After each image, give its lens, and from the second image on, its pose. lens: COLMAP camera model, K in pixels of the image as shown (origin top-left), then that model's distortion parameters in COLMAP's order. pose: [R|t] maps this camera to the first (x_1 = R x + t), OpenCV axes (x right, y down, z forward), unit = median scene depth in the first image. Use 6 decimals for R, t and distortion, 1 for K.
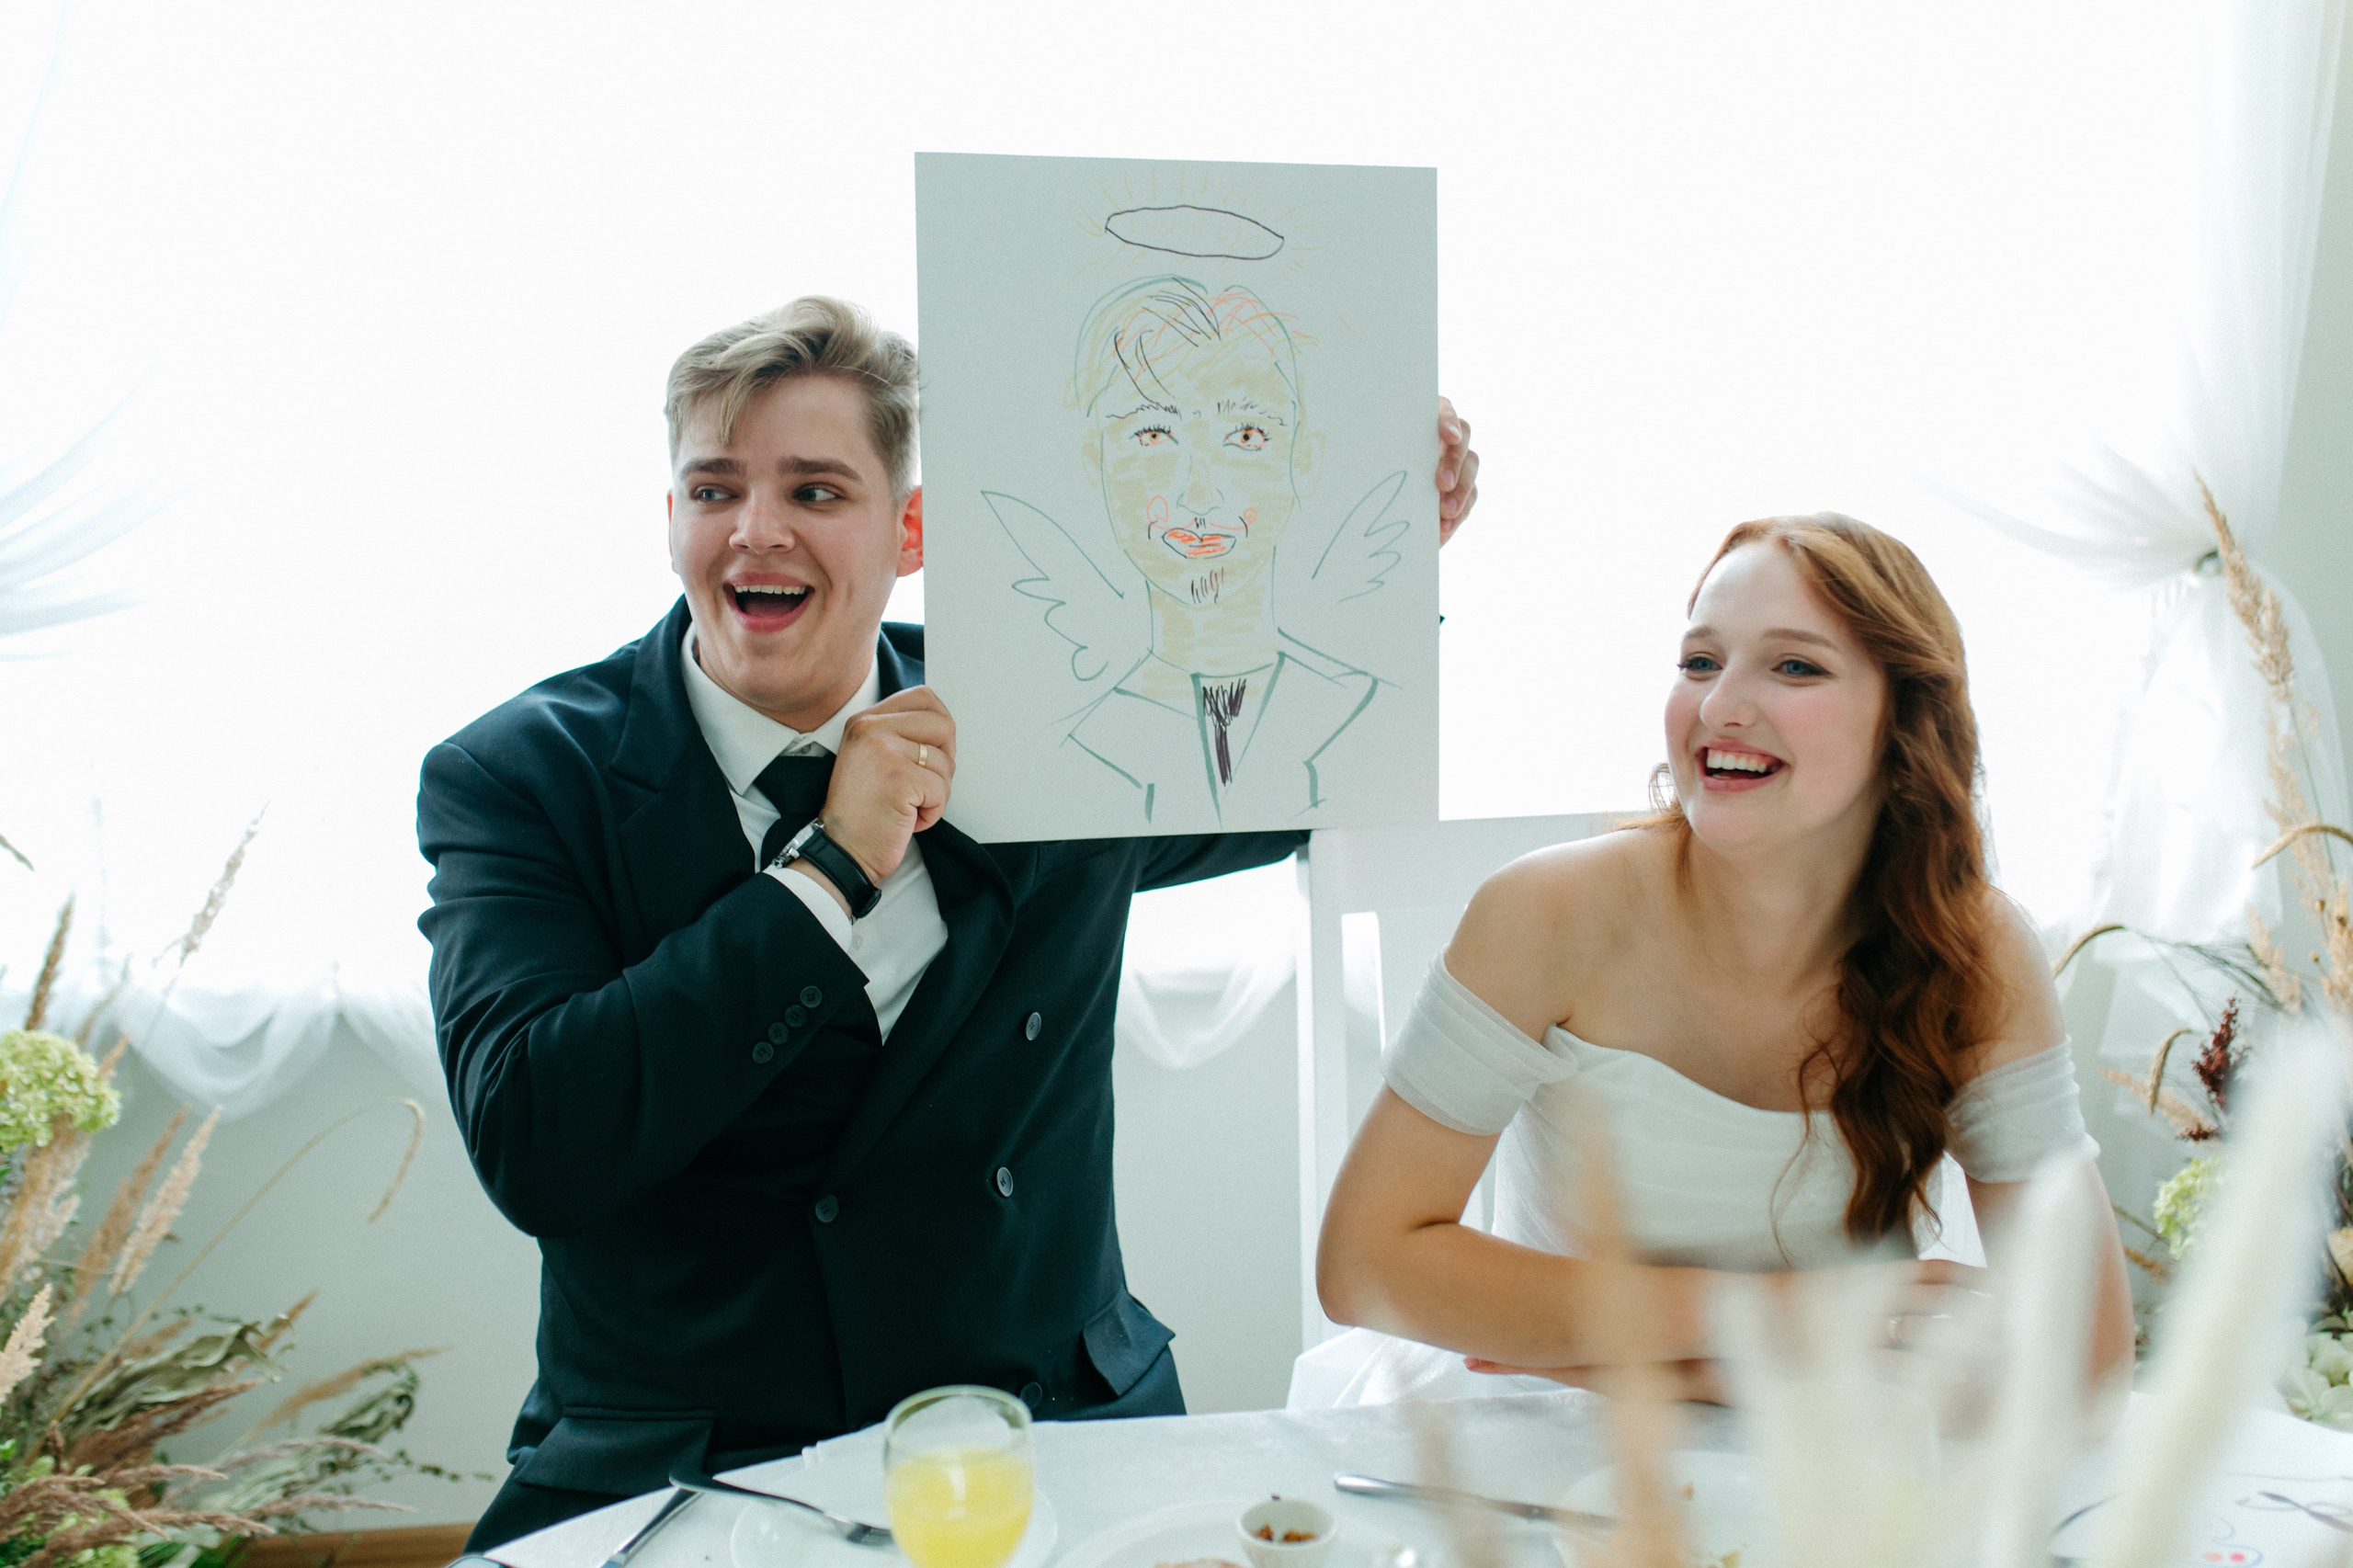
lens RADIAL K [[2420.4, 0, 1142.9], [0, 2420.4, 796.5], [0, 0, 1]] dist [0.003157, 0.002460]
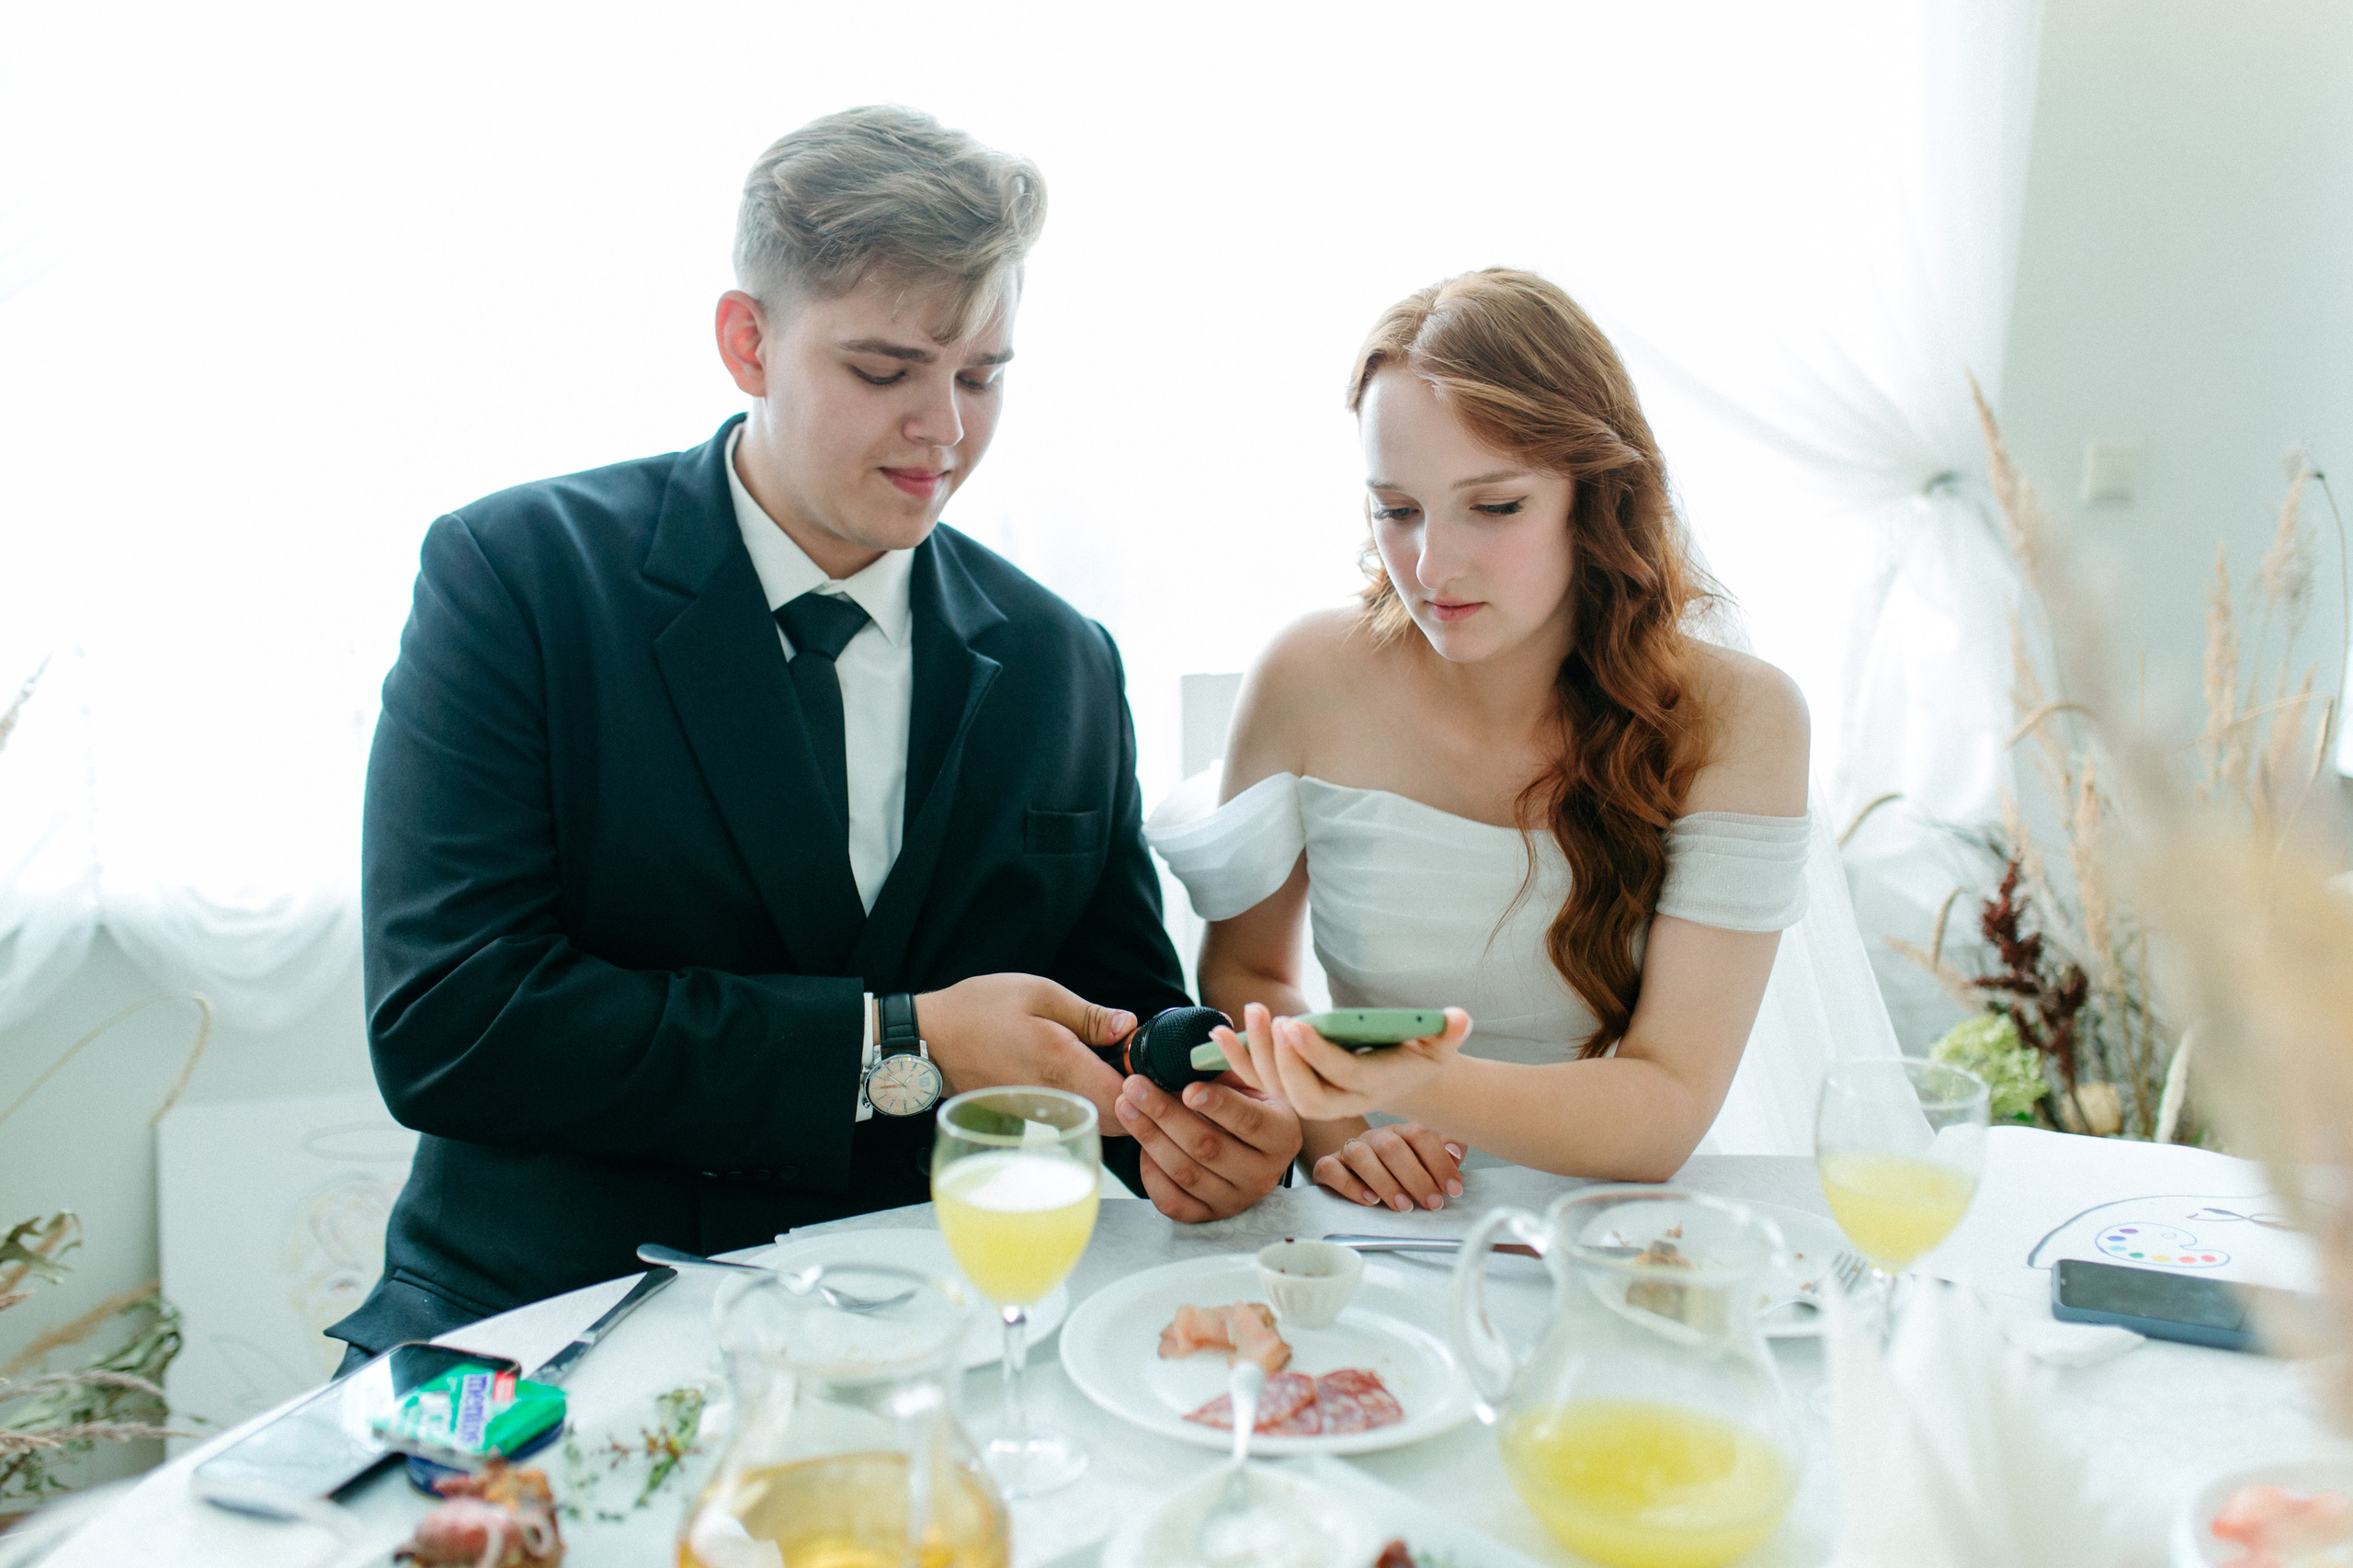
lens RADIAL K [[2259.2, 0, 1176.5], [0, 2259.2, 784.0], [0, 0, 1]] dist [-0.005417, 0.020638]
pose [[0.983117, -0.003369, 0.182949, -0.094893], [0.013291, 0.998504, -0.053035, 0.098803], [-0.182496, 0.054571, 0.981691, 0.080888]]
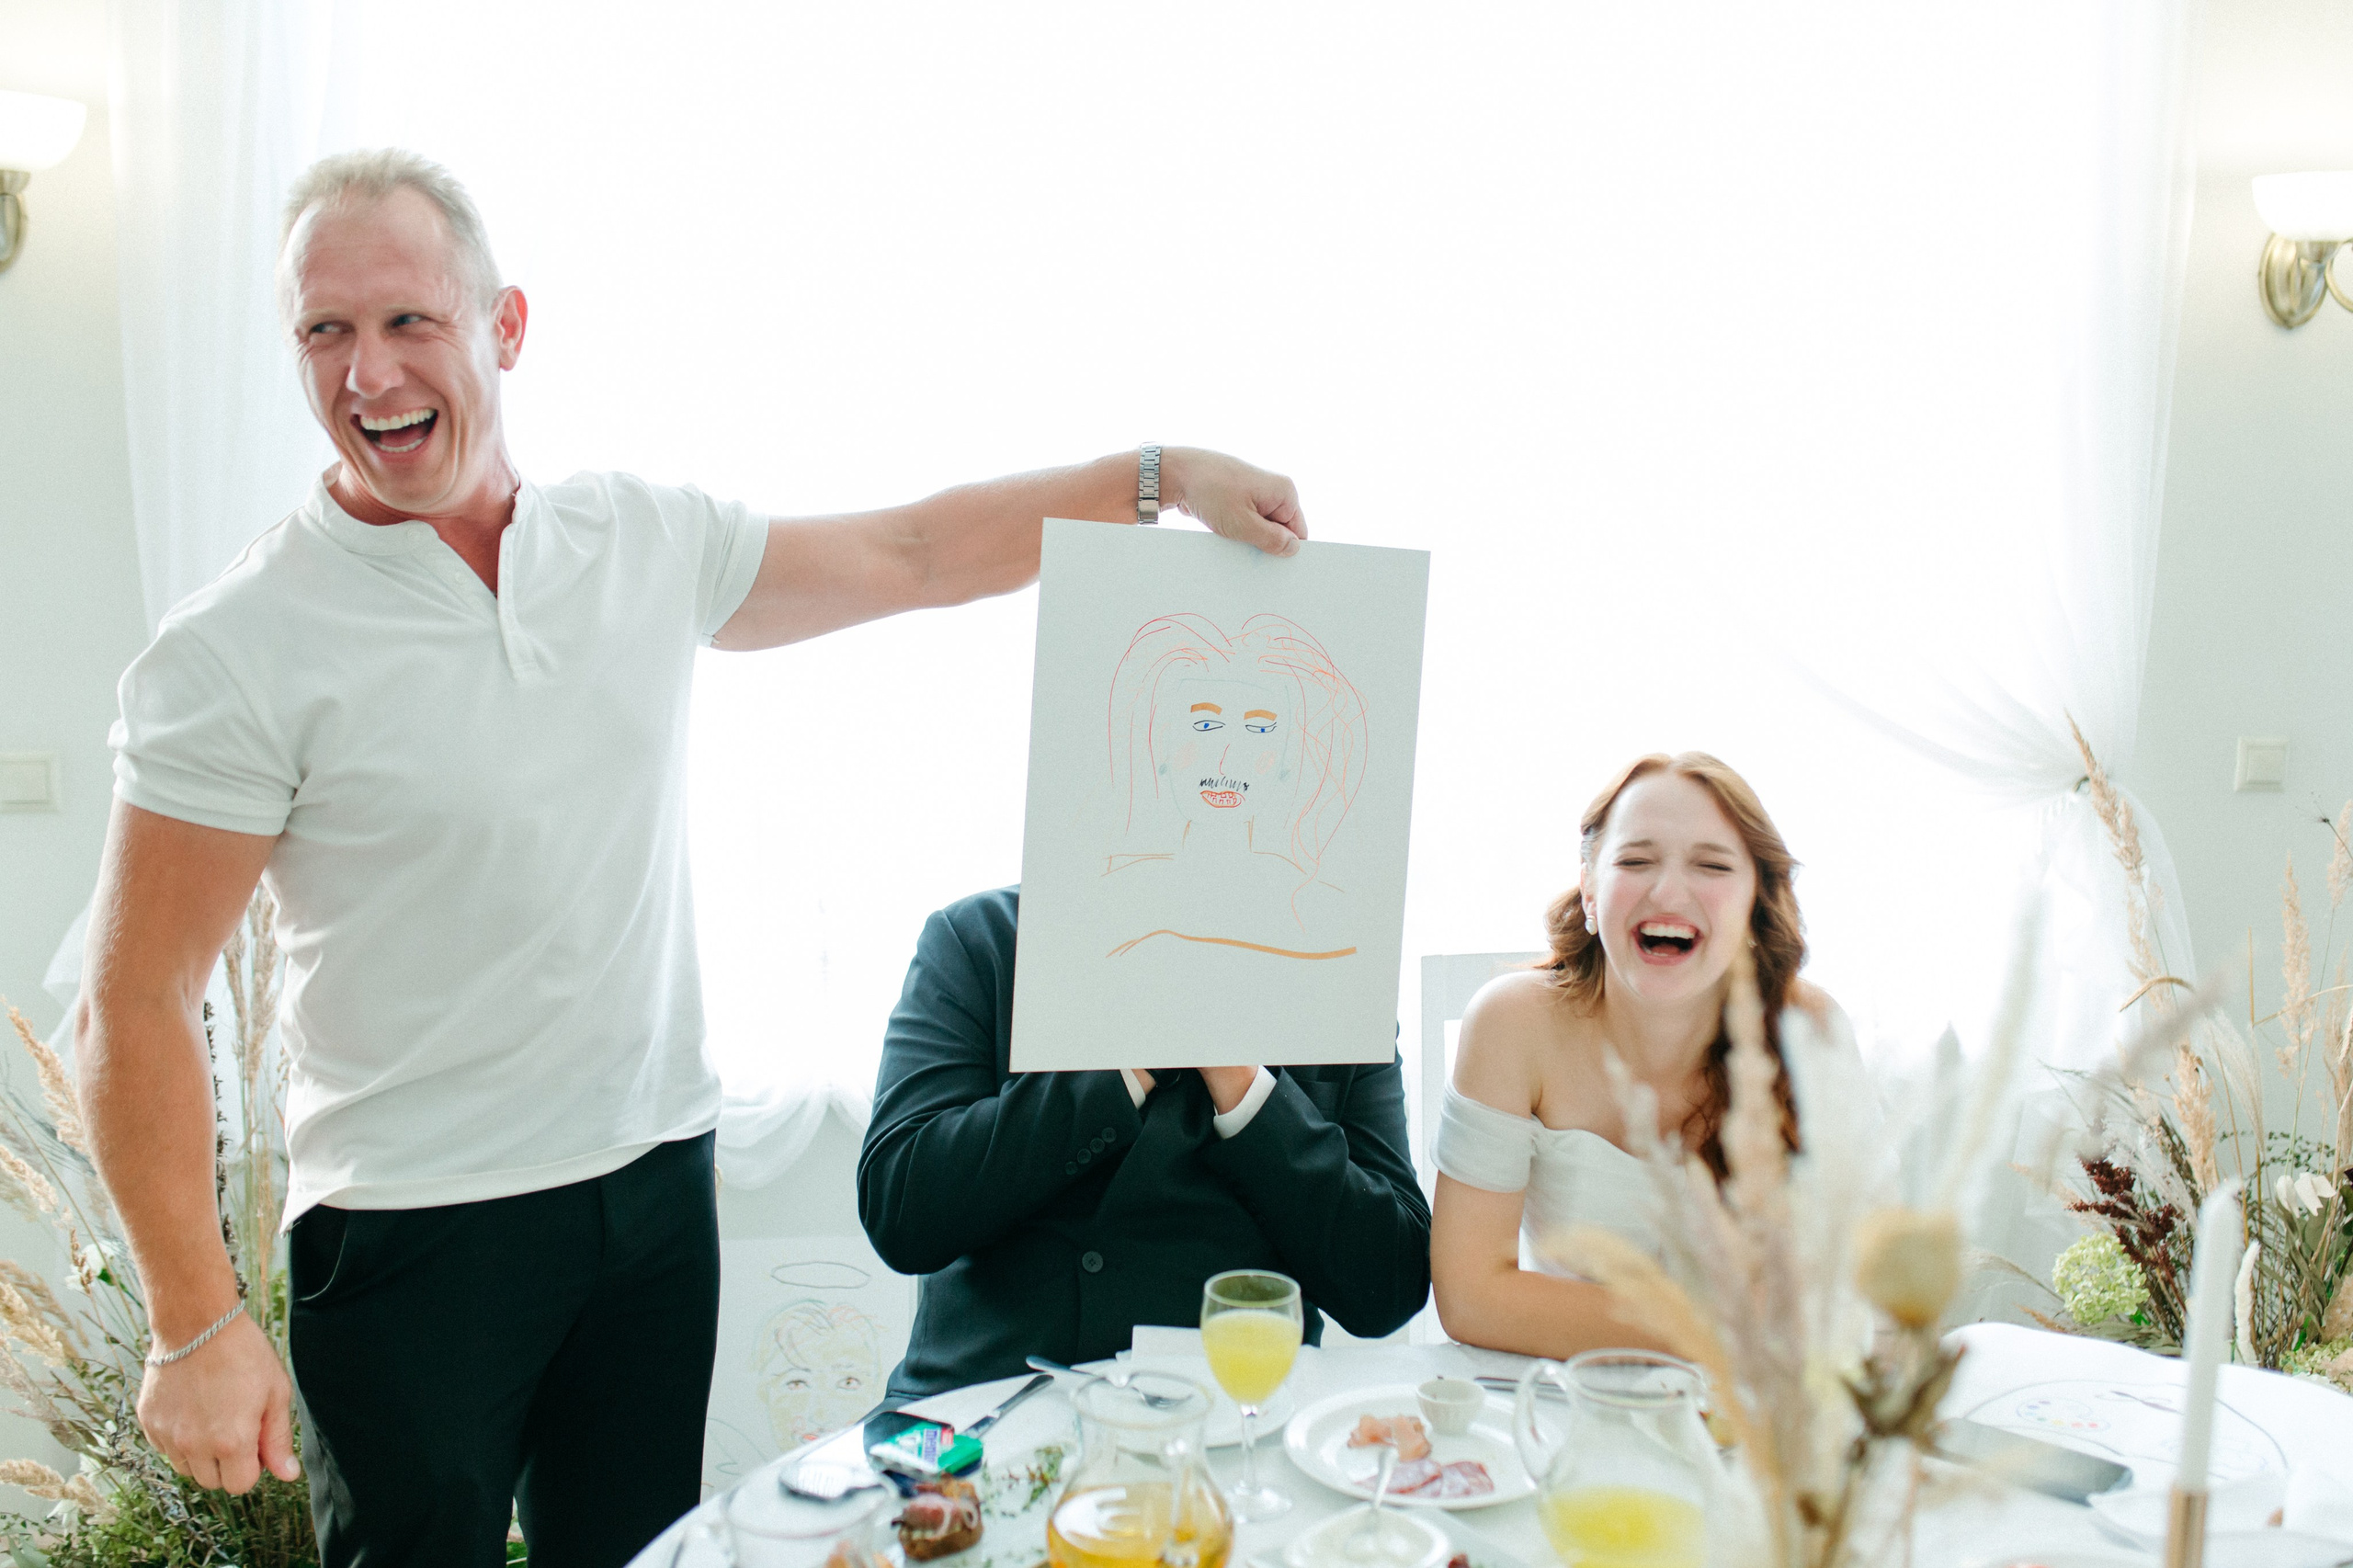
lens RADIAL K [[2327.3, 0, 1203.8], [0, 2327.3, 772.6], [0, 0, 1]] dist [-0.004376, 0.016288]
pose [[0.999249, 0.022346, 0.031672, -0.088106], [-0.018600, 0.993310, -0.113974, 0.056772], [-0.034007, 0.113300, 0.992979, -0.269748]]
